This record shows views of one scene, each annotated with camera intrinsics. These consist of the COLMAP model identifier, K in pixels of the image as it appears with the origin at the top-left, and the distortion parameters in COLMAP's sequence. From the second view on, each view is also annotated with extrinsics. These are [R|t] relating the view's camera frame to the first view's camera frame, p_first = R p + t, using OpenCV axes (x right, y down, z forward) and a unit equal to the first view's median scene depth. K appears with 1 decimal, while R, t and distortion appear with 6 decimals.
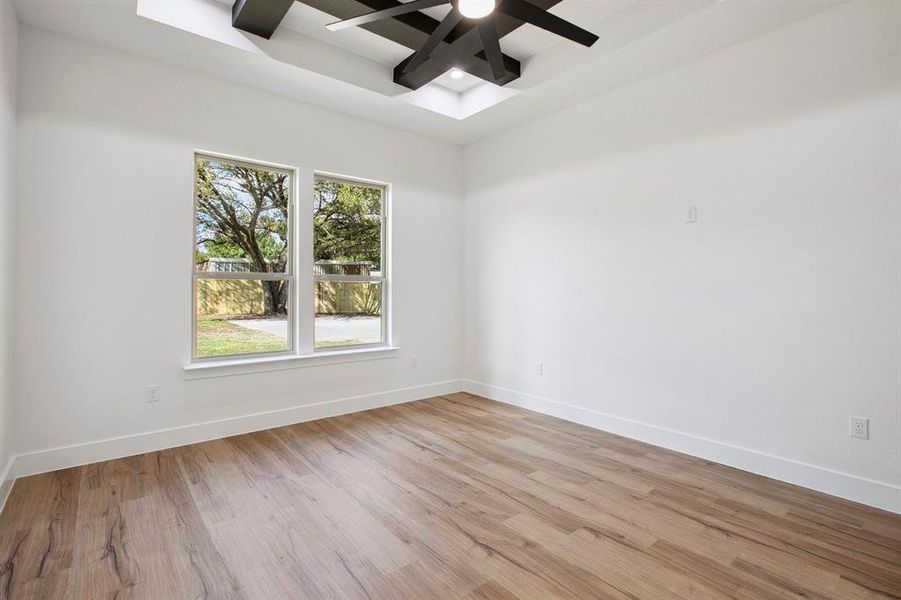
lens RADIAL K [[418.9, 0, 446.2], [0, 418.9, 276.7], [0, 0, 1]] dist [-0.014454, 0.004240]
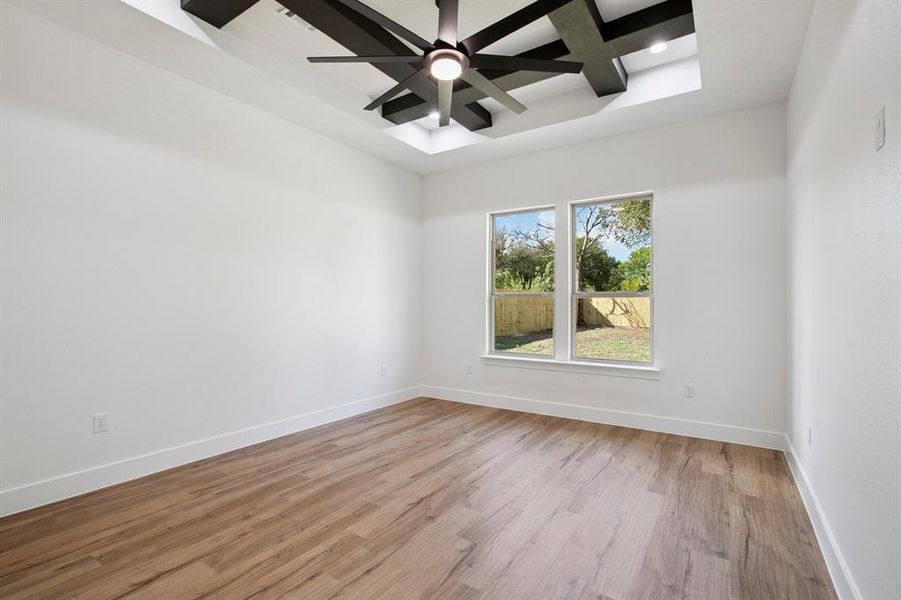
lens RADIAL K [[418.9, 0, 462.7], [0, 418.9, 294.1], [0, 0, 1]] dist [-0.014454, 0.004240]
pose [[0.305929, -0.031742, -0.951525, 0.838439], [0.030742, 0.999252, -0.023450, 0.021176], [0.951558, -0.022078, 0.306676, 0.446442]]
